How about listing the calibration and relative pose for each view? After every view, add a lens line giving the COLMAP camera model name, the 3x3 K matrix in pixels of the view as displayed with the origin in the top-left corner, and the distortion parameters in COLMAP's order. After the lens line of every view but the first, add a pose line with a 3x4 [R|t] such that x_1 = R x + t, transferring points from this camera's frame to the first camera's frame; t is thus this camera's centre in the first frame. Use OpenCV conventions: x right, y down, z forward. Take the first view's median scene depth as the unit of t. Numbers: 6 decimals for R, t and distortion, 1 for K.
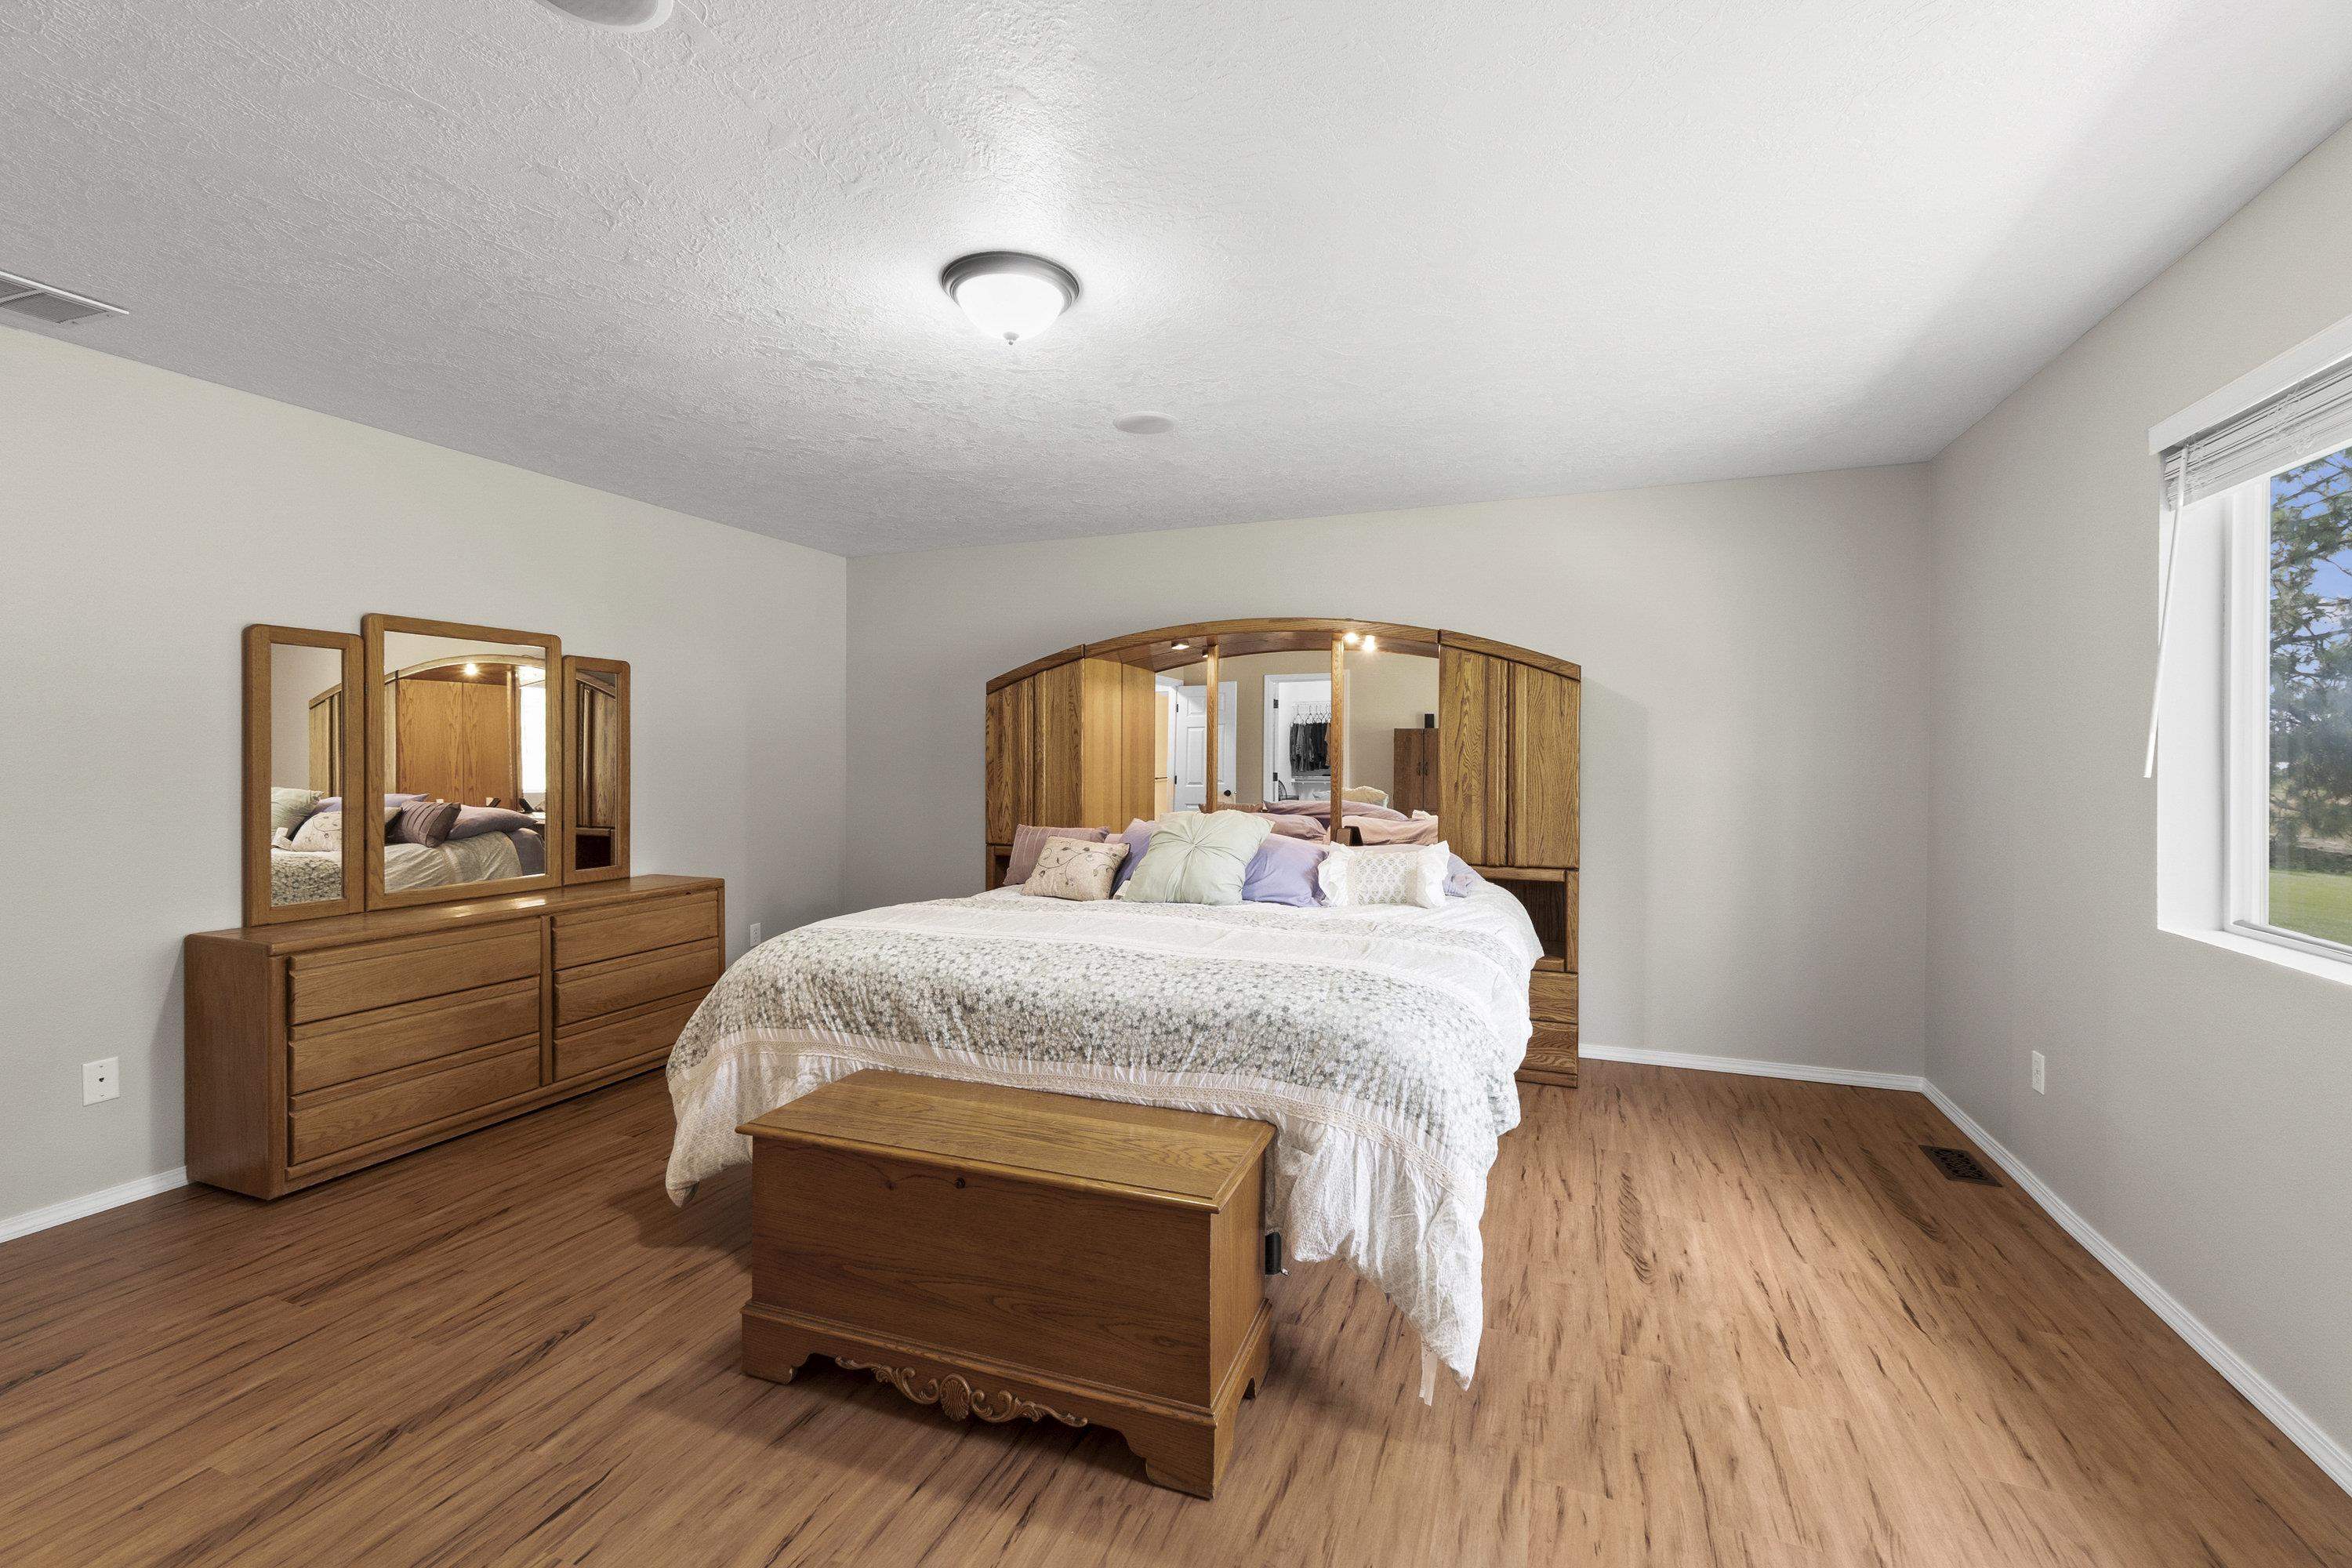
lens RADIAL K [[997.3, 0, 1181.8], [0, 997.3, 771.2], [0, 0, 1]] dist [0.002035, 0.000290]
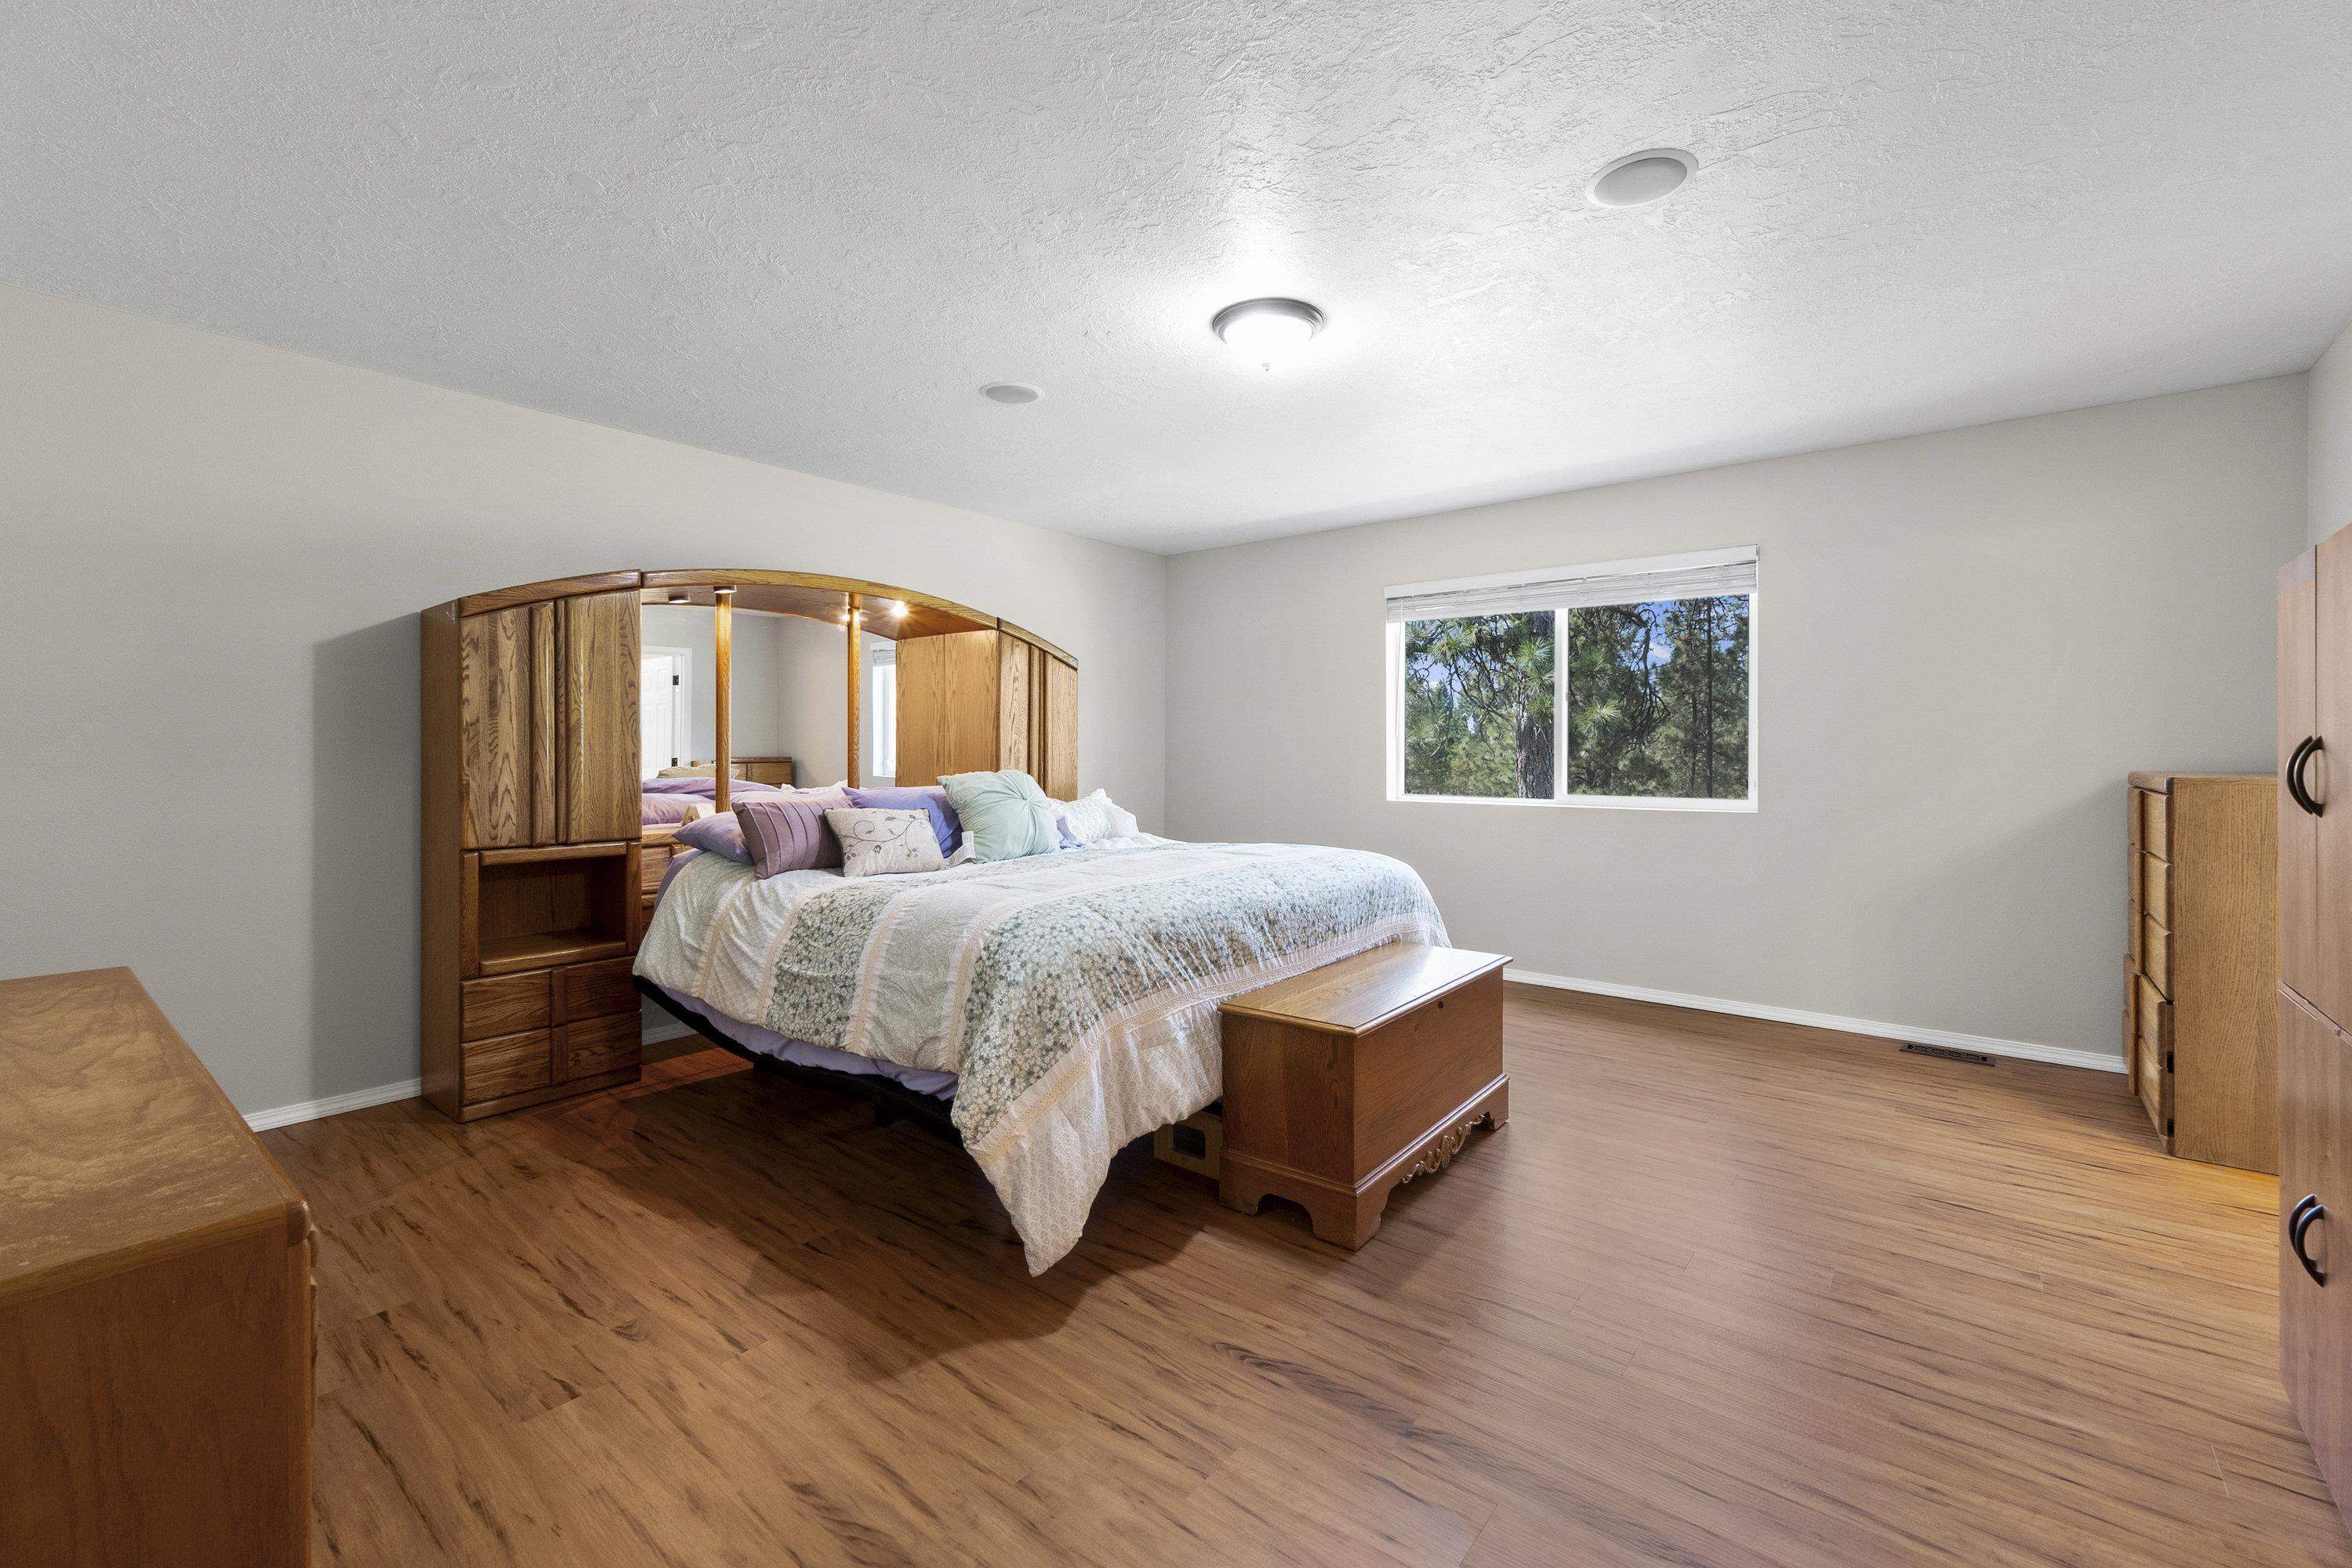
lens RADIAL K [[982.1, 0, 1178.9], [0, 982.1, 764.0], [0, 0, 1]] dist [0.001416, 0.000480]
pose [[0.305879, -0.020032, 0.951860, -1.322492], [0.013542, 0.999769, 0.016689, 0.026652], [-0.951974, 0.007785, 0.306079, 0.723151]]
